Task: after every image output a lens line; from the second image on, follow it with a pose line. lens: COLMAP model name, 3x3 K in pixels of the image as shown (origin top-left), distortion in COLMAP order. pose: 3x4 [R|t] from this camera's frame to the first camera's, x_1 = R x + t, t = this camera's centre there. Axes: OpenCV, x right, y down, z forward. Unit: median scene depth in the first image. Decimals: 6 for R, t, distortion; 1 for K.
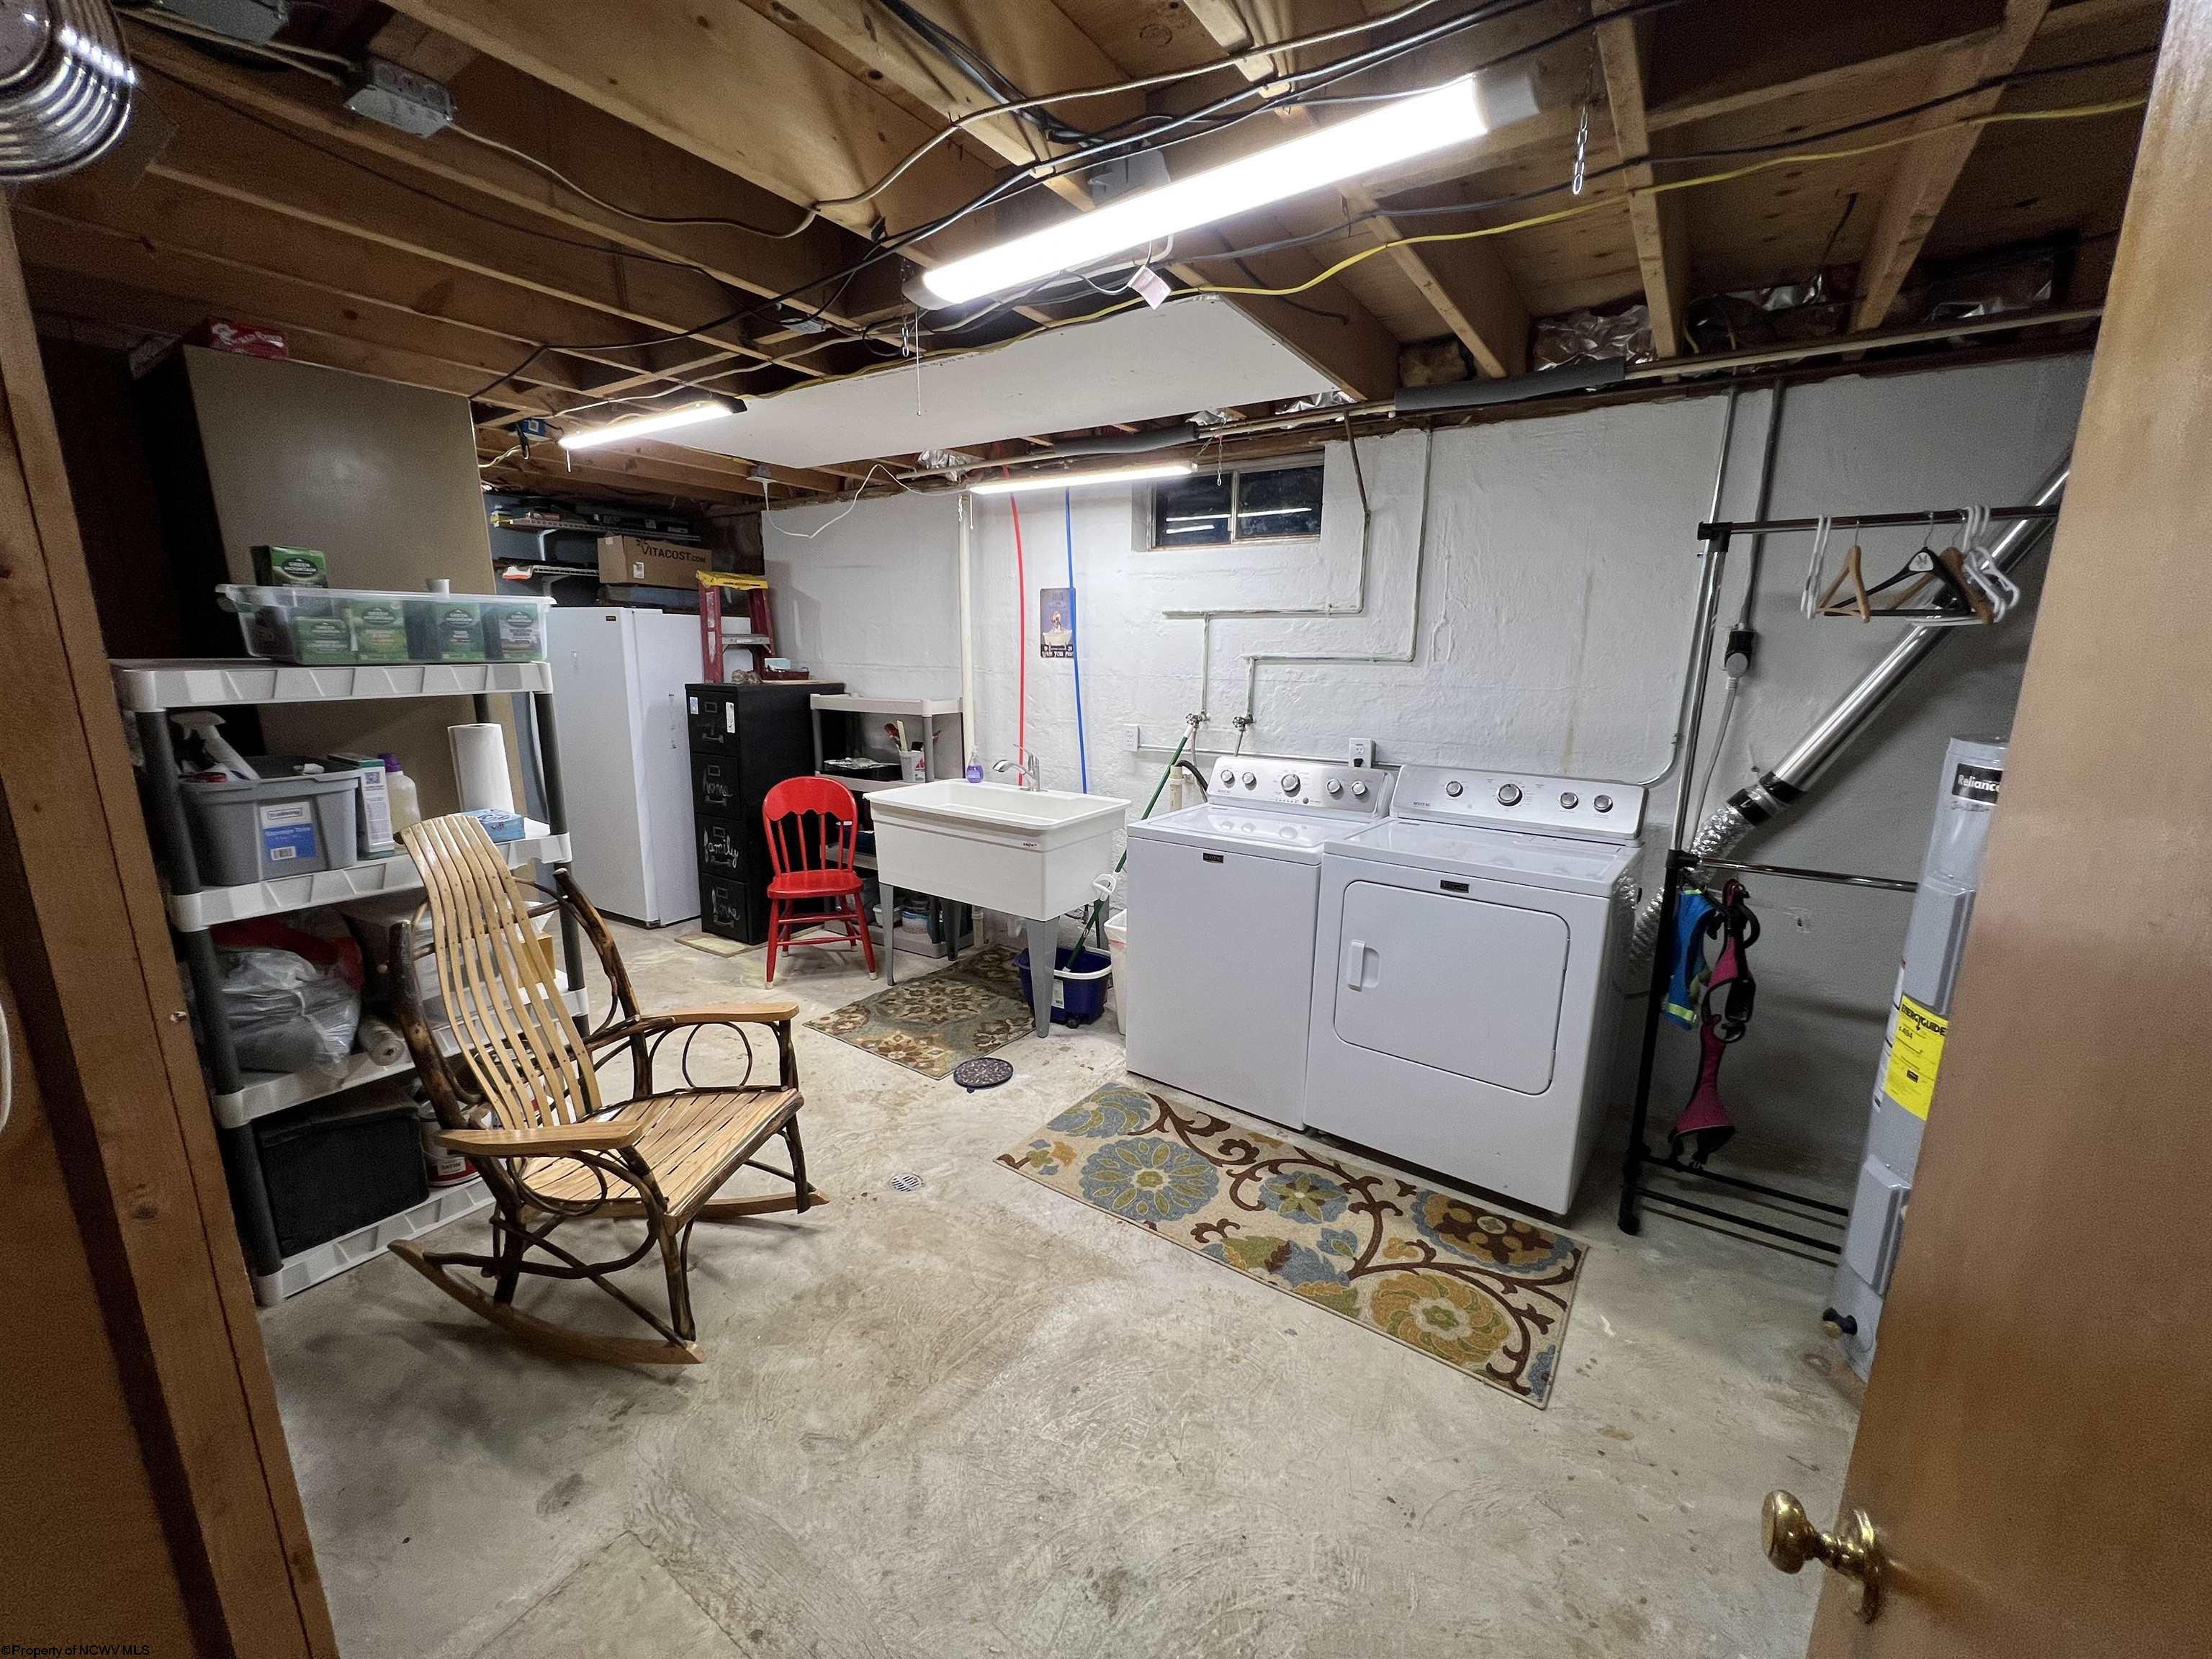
lens RADIAL K [[884.3, 0, 1100.5], [0, 884.3, 827.9], [0, 0, 1]] dist [-0.000572, 0.000390]
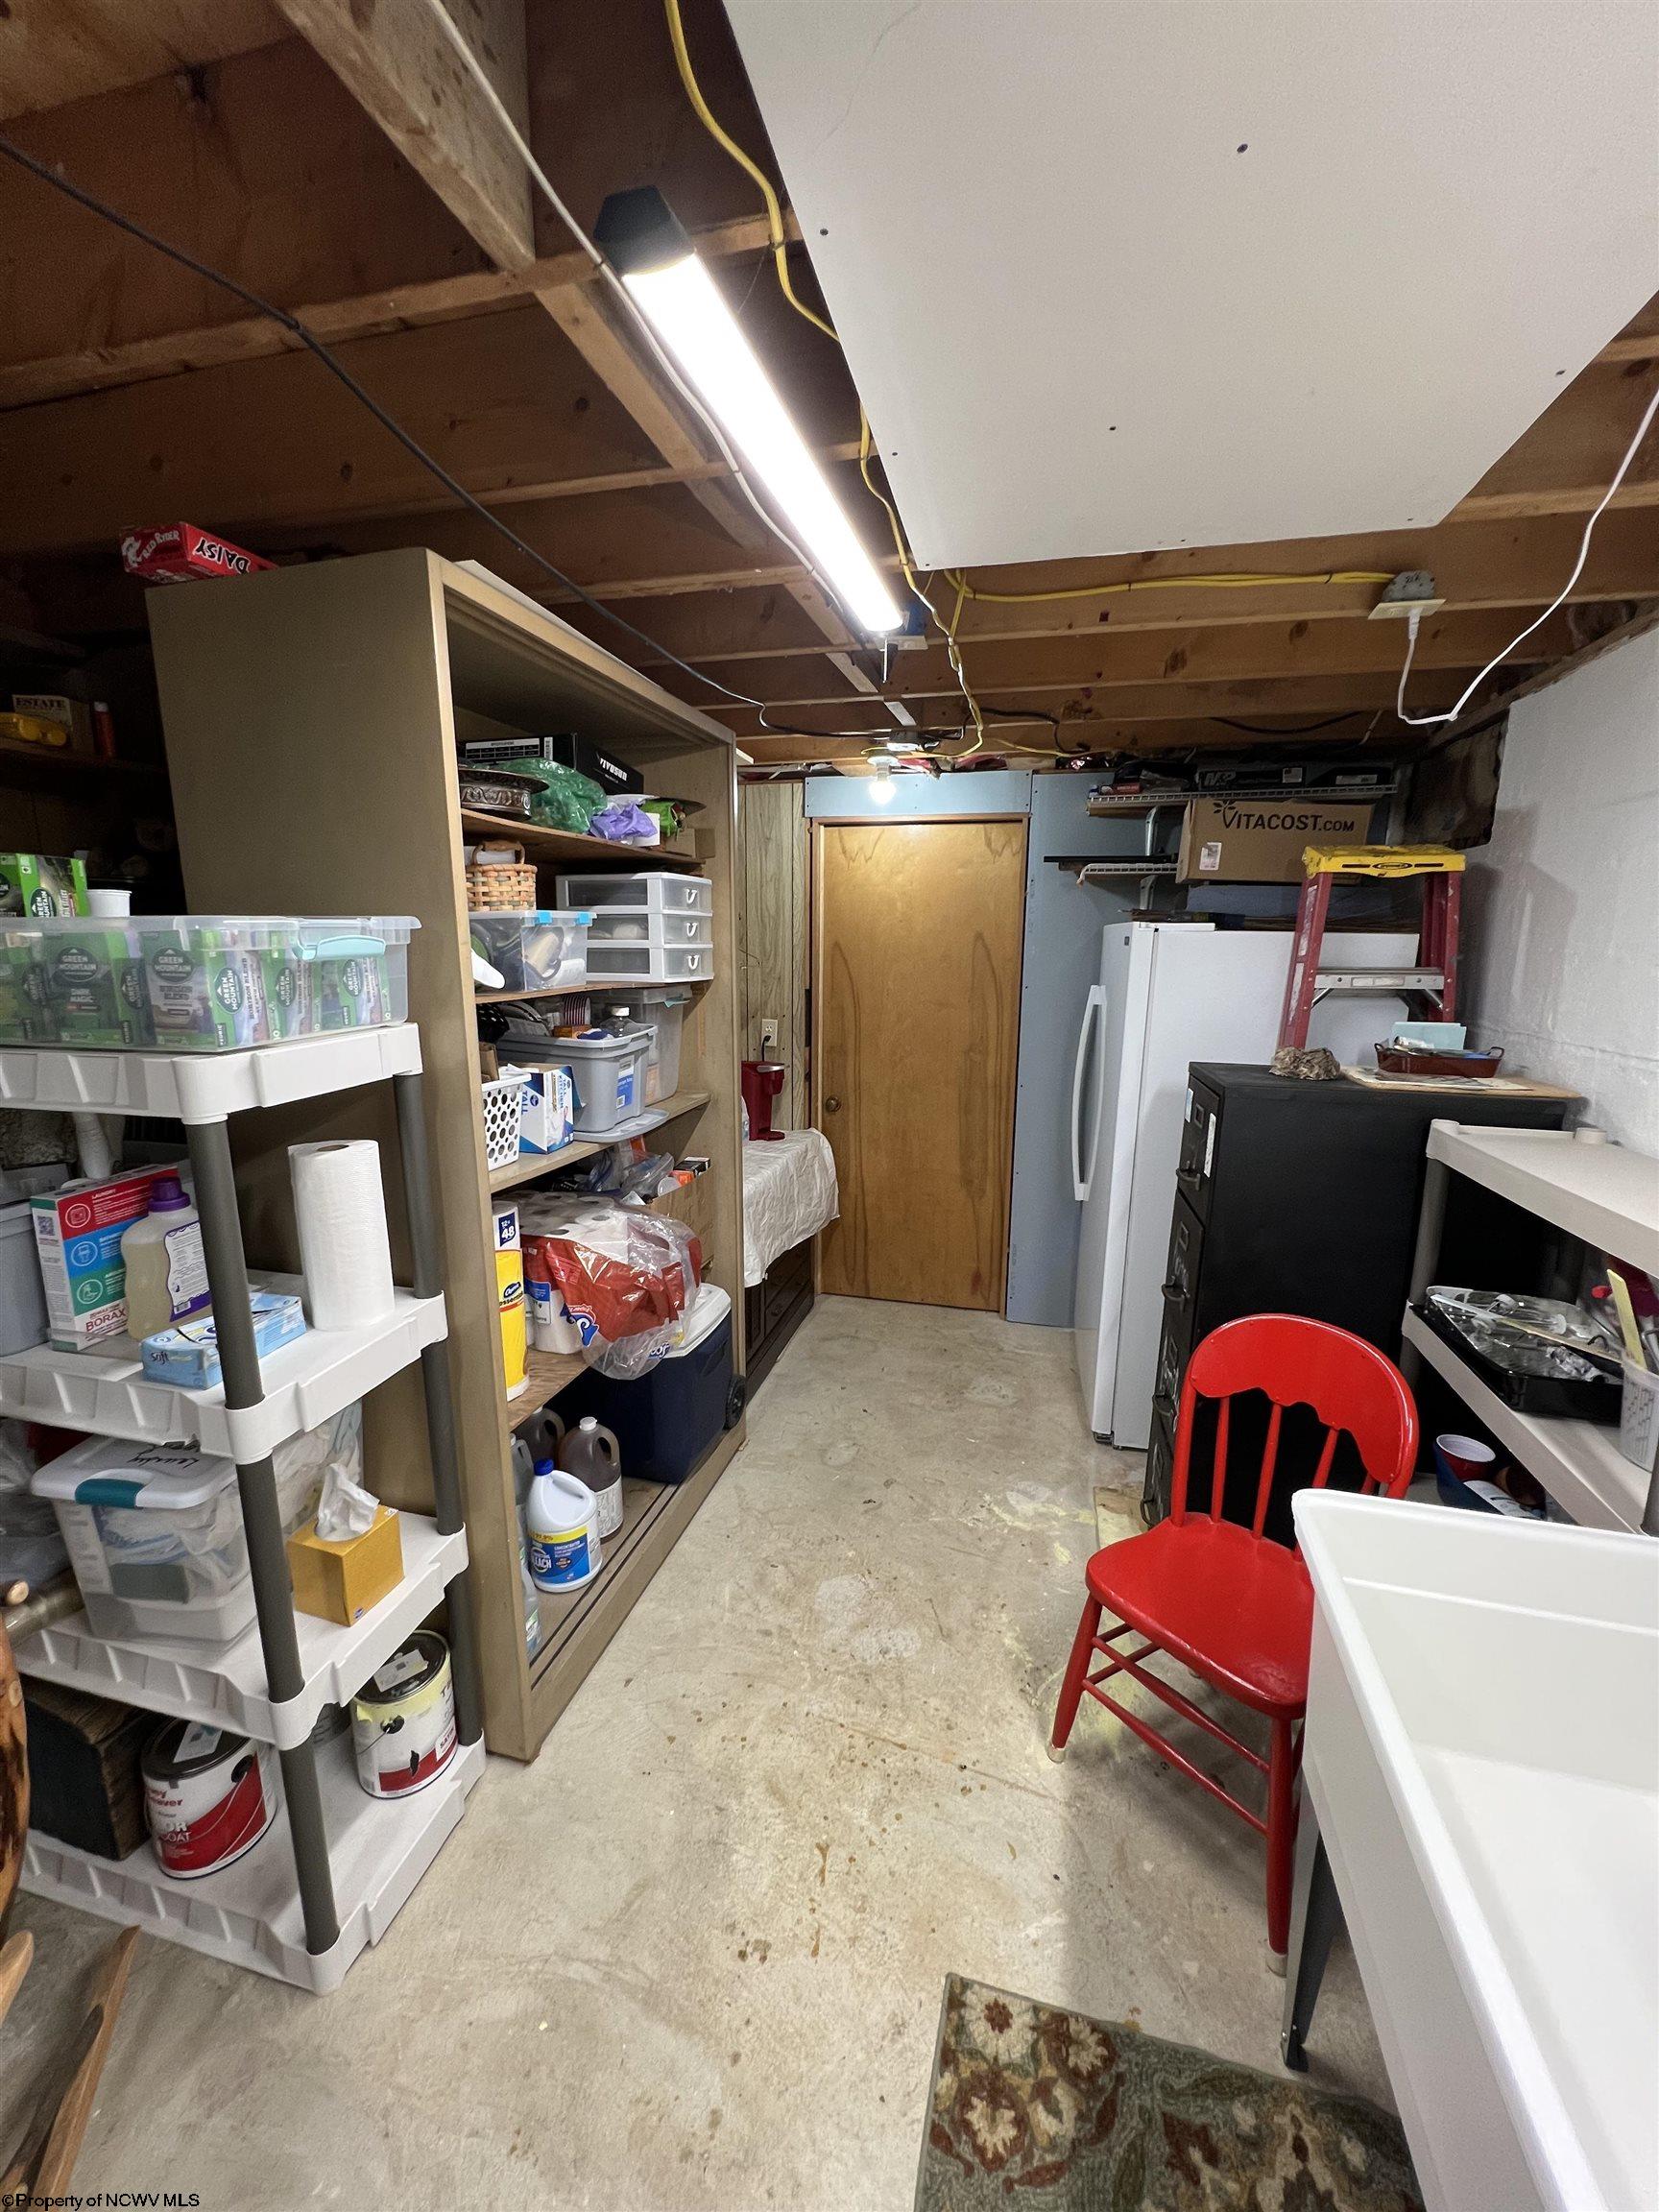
lens RADIAL K [[884.3, 0, 826.1], [0, 884.3, 1111.7], [0, 0, 1]] dist [-0.000572, 0.000390]
pose [[0.340629, 0.171476, -0.924428, -0.045860], [-0.199822, 0.973968, 0.107036, -0.139747], [0.918718, 0.148262, 0.366026, 0.578230]]
